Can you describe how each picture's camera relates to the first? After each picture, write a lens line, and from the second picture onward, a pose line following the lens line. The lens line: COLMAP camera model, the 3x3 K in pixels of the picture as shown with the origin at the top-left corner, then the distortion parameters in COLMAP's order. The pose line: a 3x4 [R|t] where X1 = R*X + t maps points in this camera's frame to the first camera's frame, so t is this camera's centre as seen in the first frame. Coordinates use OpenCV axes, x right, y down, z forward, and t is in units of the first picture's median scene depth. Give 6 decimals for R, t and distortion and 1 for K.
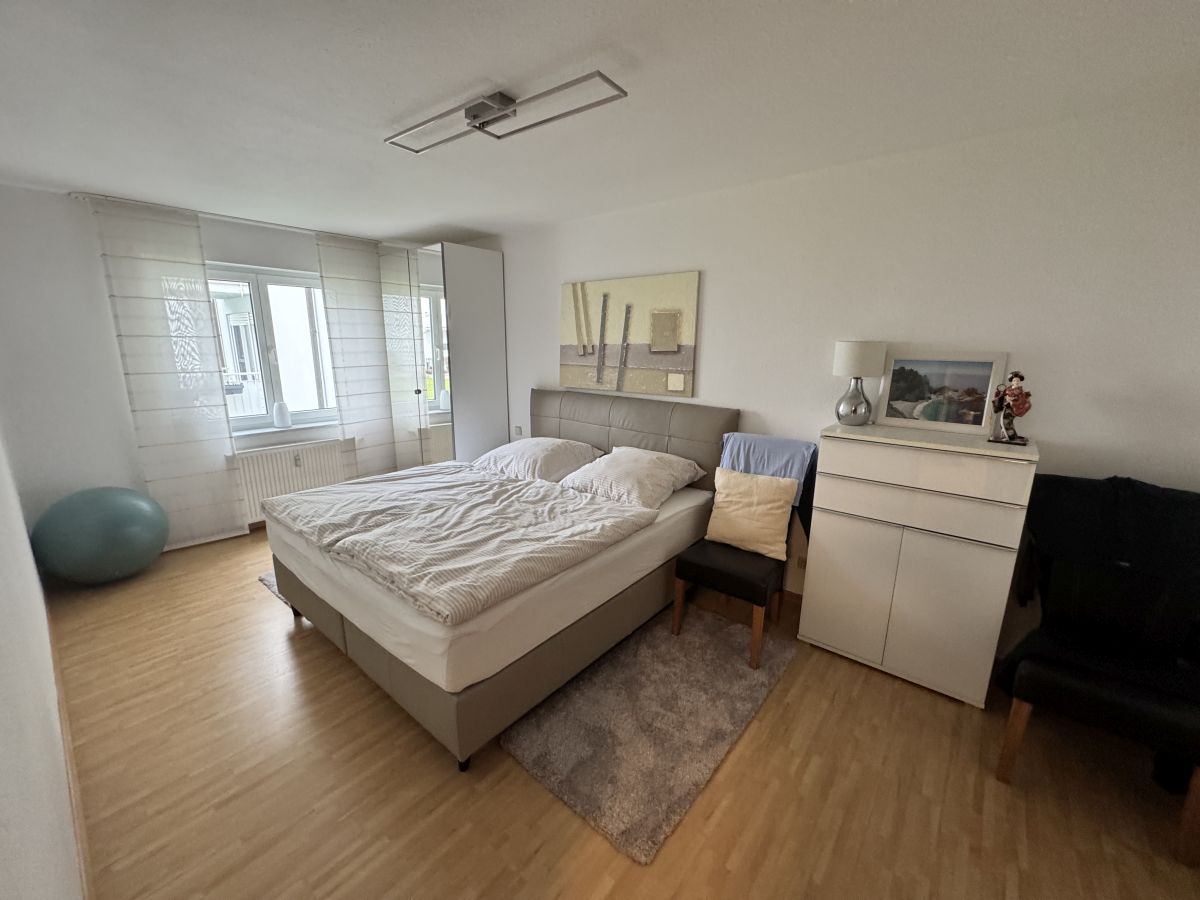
lens RADIAL K [[482.1, 0, 597.0], [0, 482.1, 449.4], [0, 0, 1]] dist [0.000864, 0.000133]
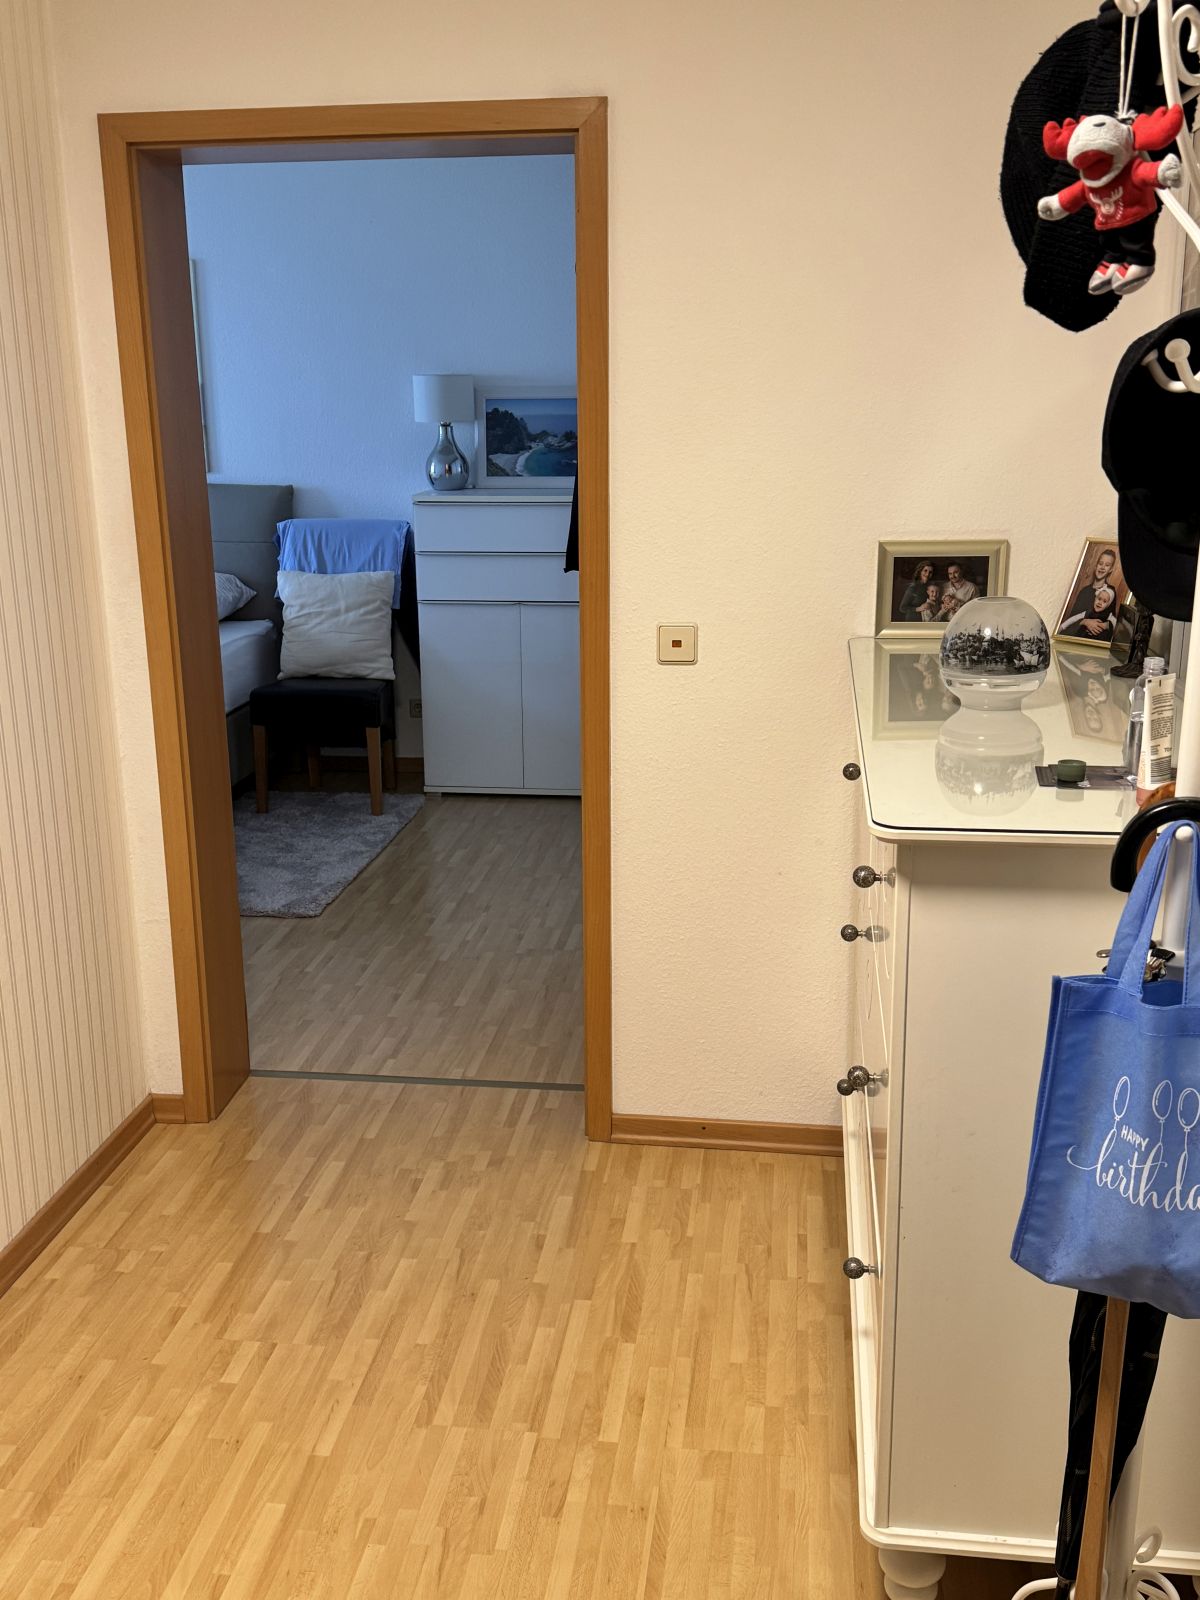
lens RADIAL K [[1603.1, 0, 599.5], [0, 1603.1, 805.4], [0, 0, 1]] dist [0.126140, 0.000000]
pose [[0.847452, -0.155596, 0.507558, -0.610210], [0.135105, 0.987816, 0.077242, 0.267636], [-0.513392, 0.003115, 0.858148, -1.248121]]
